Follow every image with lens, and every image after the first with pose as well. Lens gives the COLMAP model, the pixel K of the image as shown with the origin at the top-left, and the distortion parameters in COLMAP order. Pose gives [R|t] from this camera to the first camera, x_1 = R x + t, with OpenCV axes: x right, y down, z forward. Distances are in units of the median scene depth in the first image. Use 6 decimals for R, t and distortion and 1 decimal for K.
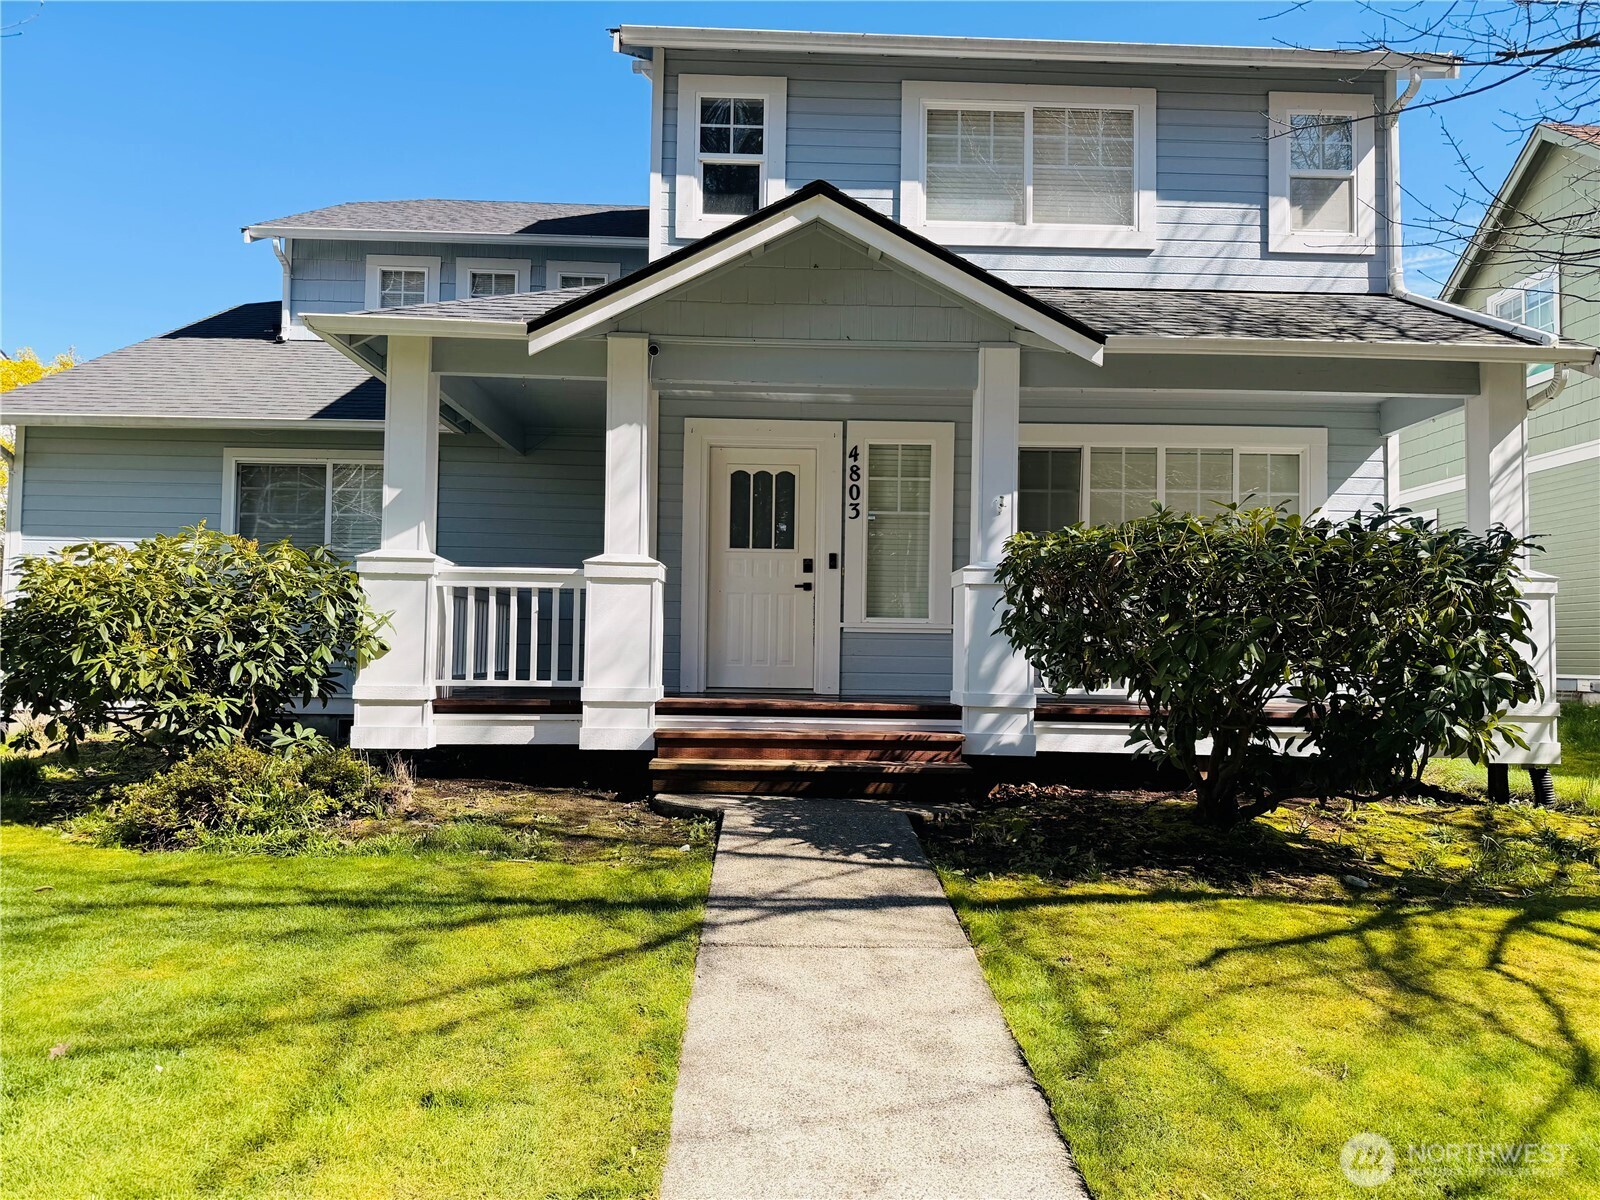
lens RADIAL K [[1108.1, 0, 805.2], [0, 1108.1, 623.3], [0, 0, 1]] dist [0.056152, -0.074635]
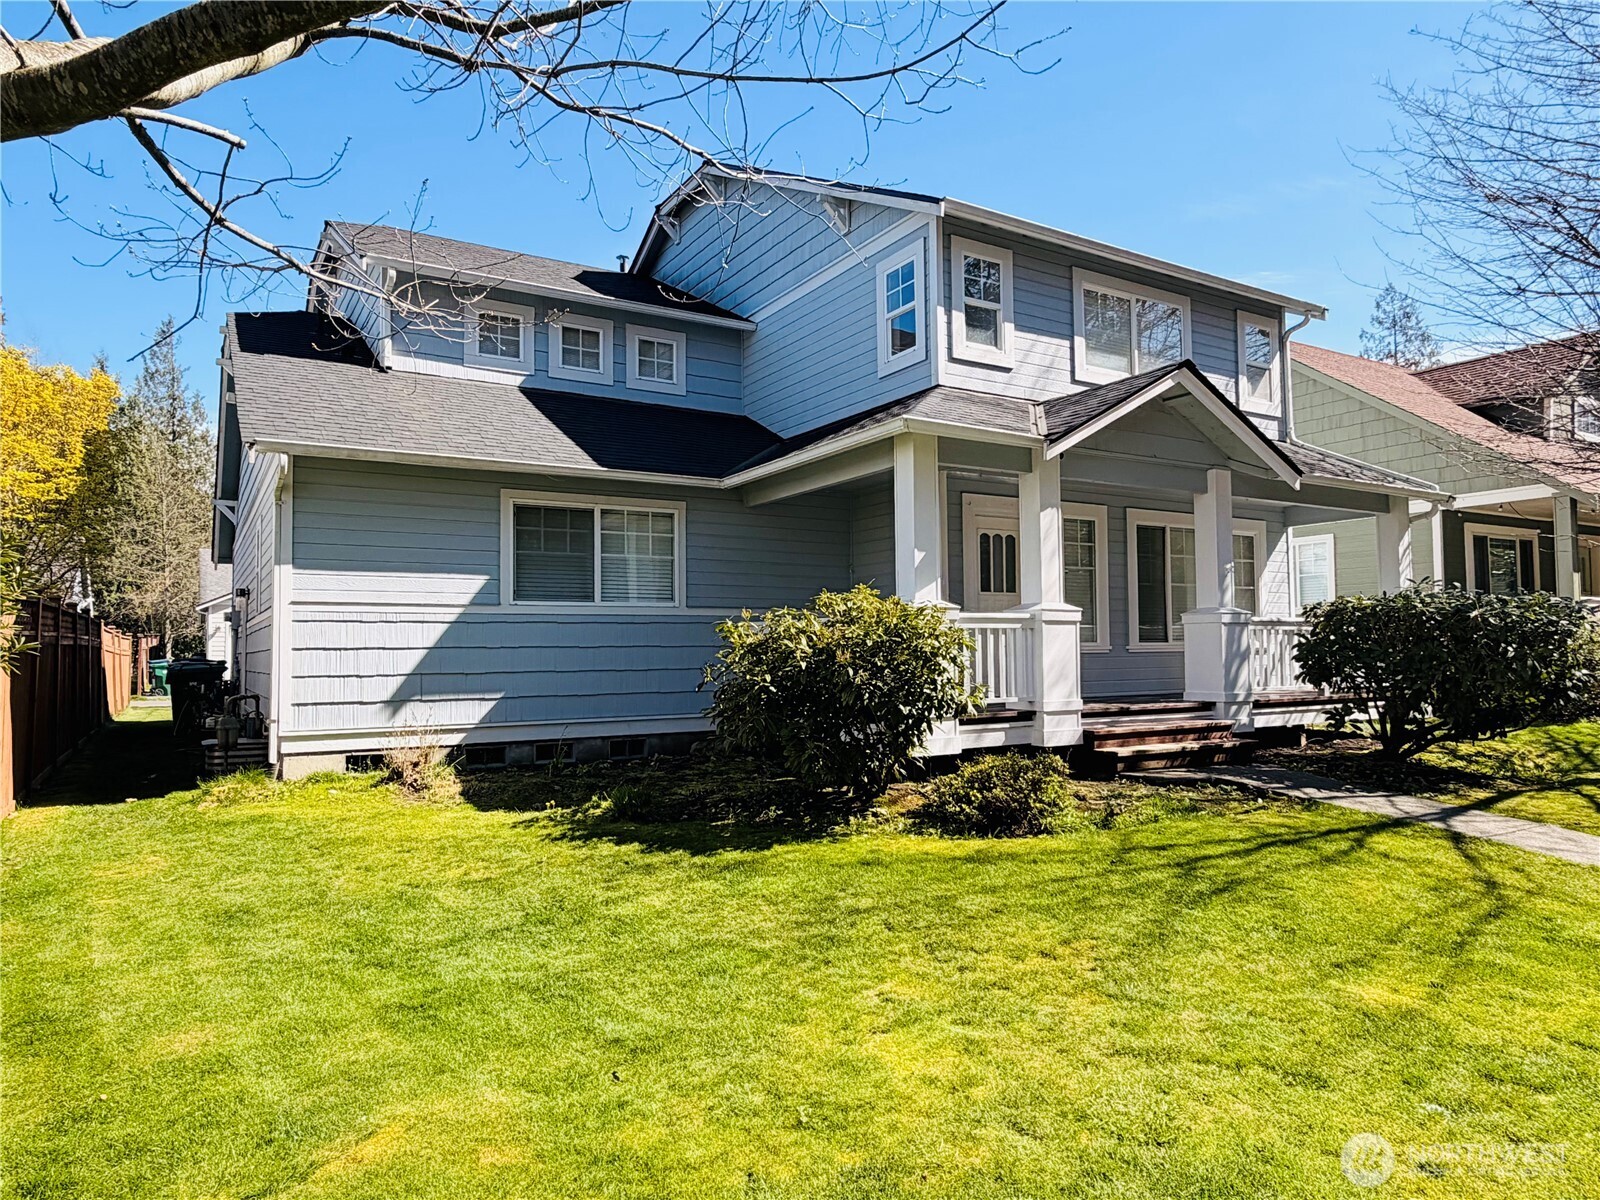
lens RADIAL K [[1020.1, 0, 792.0], [0, 1020.1, 611.5], [0, 0, 1]] dist [-0.008290, 0.005107]
pose [[0.874436, -0.003384, 0.485130, -1.060541], [0.009430, 0.999905, -0.010023, -0.042247], [-0.485050, 0.013339, 0.874385, 0.049789]]
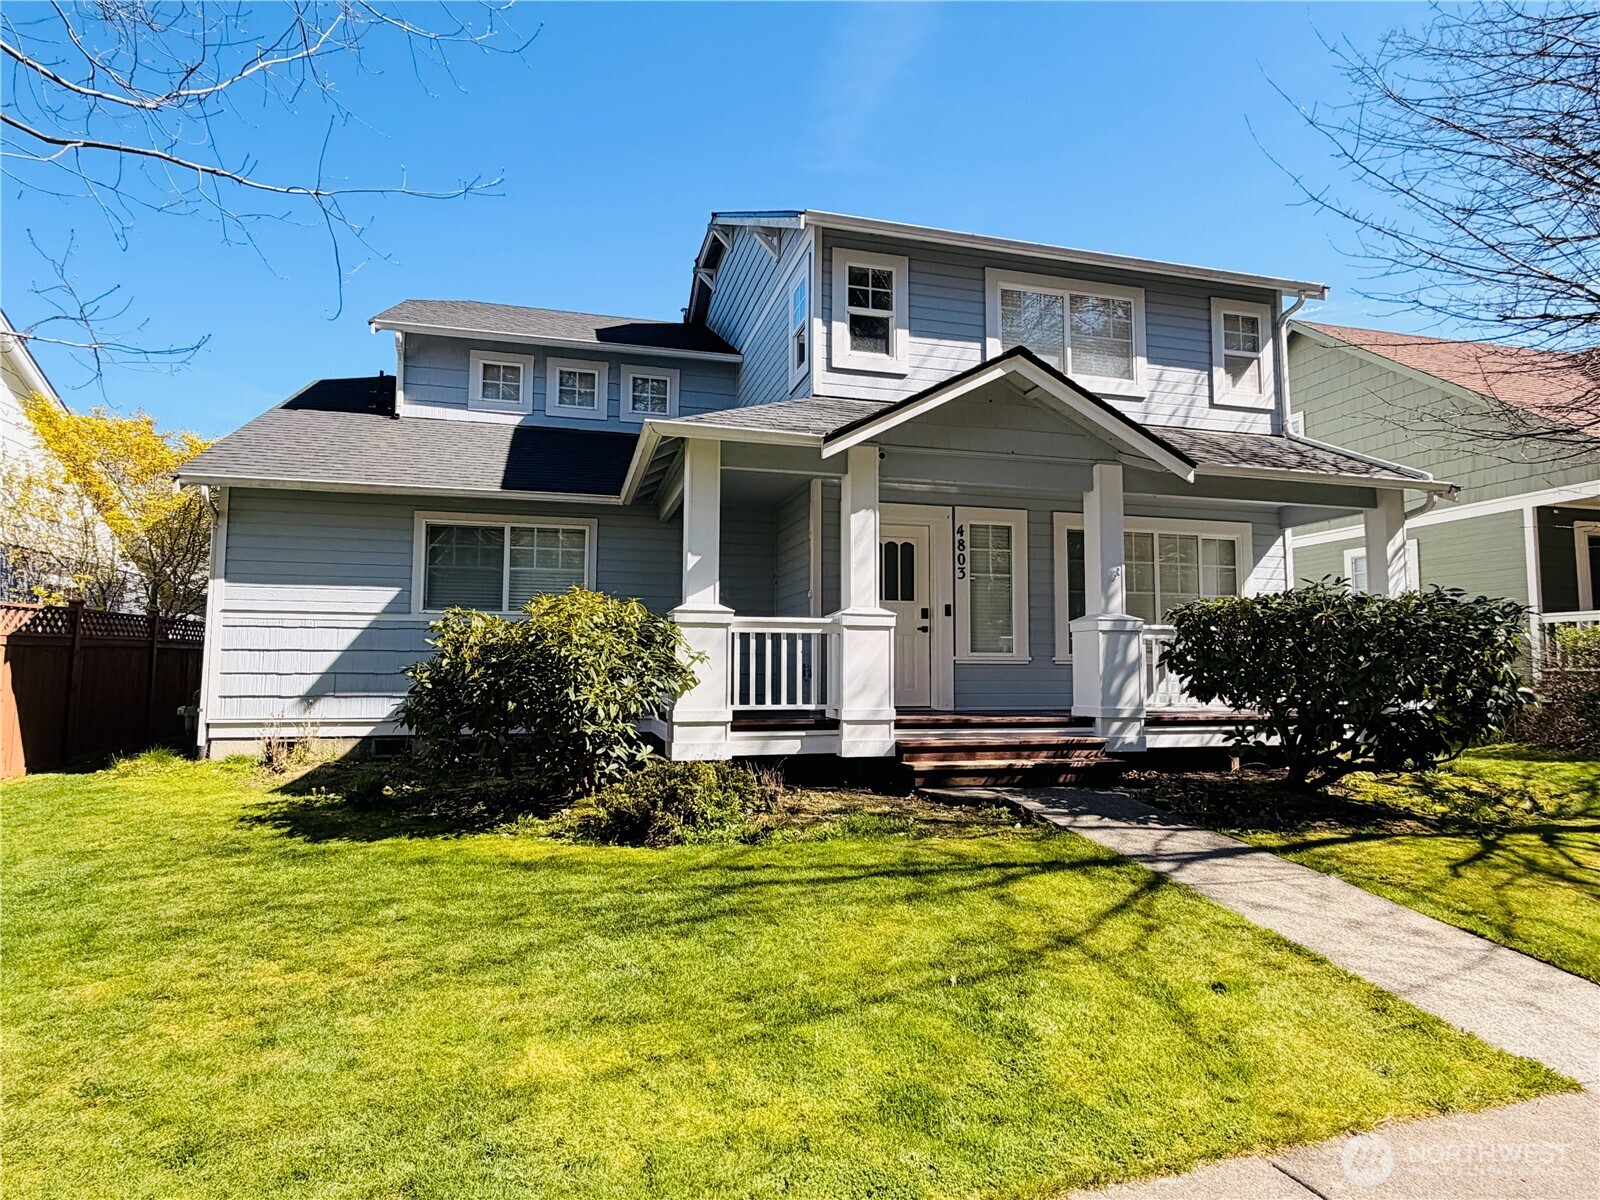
lens RADIAL K [[912.8, 0, 798.2], [0, 912.8, 602.7], [0, 0, 1]] dist [-0.008142, 0.006818]
pose [[0.973365, 0.006953, 0.229155, -0.491254], [0.004009, 0.998871, -0.047335, -0.017041], [-0.229225, 0.046993, 0.972238, -0.041707]]
